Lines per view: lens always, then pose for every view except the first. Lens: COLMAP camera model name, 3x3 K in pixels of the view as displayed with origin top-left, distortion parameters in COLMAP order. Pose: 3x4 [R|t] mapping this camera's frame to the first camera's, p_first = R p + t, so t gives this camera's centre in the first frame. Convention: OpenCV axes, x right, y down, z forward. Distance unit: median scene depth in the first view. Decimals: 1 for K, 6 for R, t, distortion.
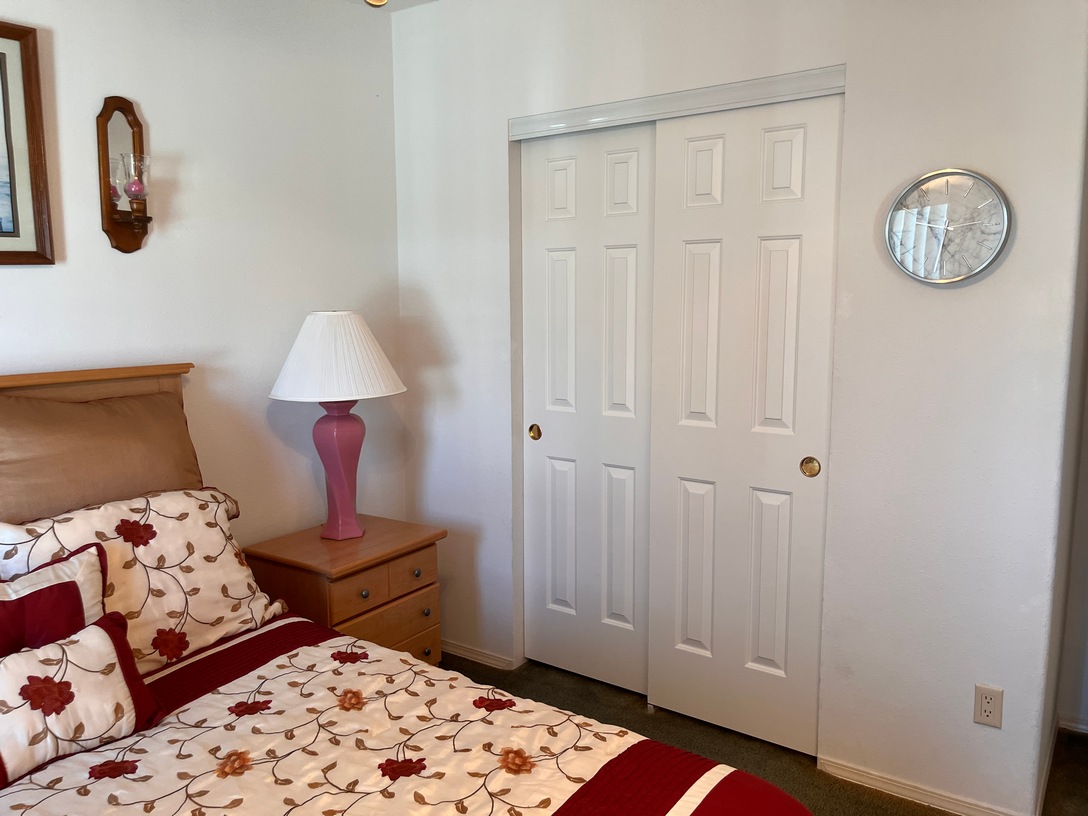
lens RADIAL K [[829.4, 0, 552.9], [0, 829.4, 402.3], [0, 0, 1]] dist [0.050418, -0.075625]
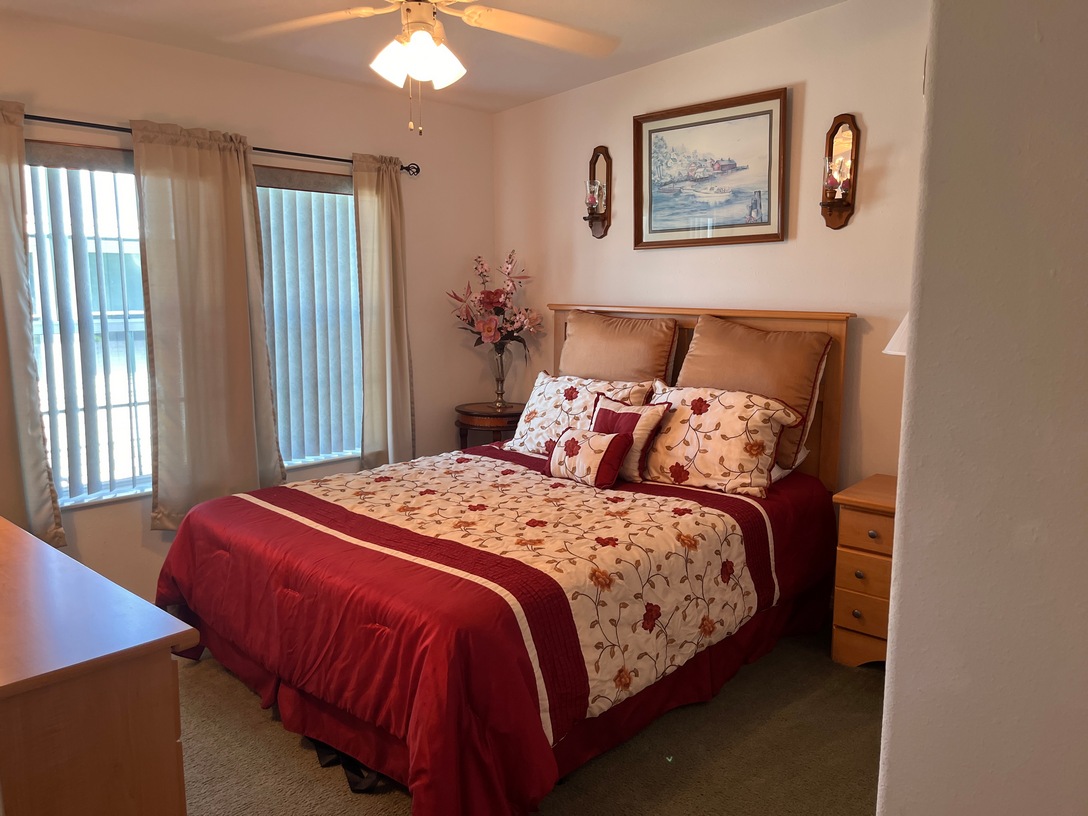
lens RADIAL K [[829.4, 0, 551.9], [0, 829.4, 406.8], [0, 0, 1]] dist [0.050418, -0.075625]
pose [[-0.130503, 0.147813, -0.980367, 1.055432], [-0.127809, 0.978065, 0.164479, -0.068875], [0.983175, 0.146765, -0.108749, 0.835751]]
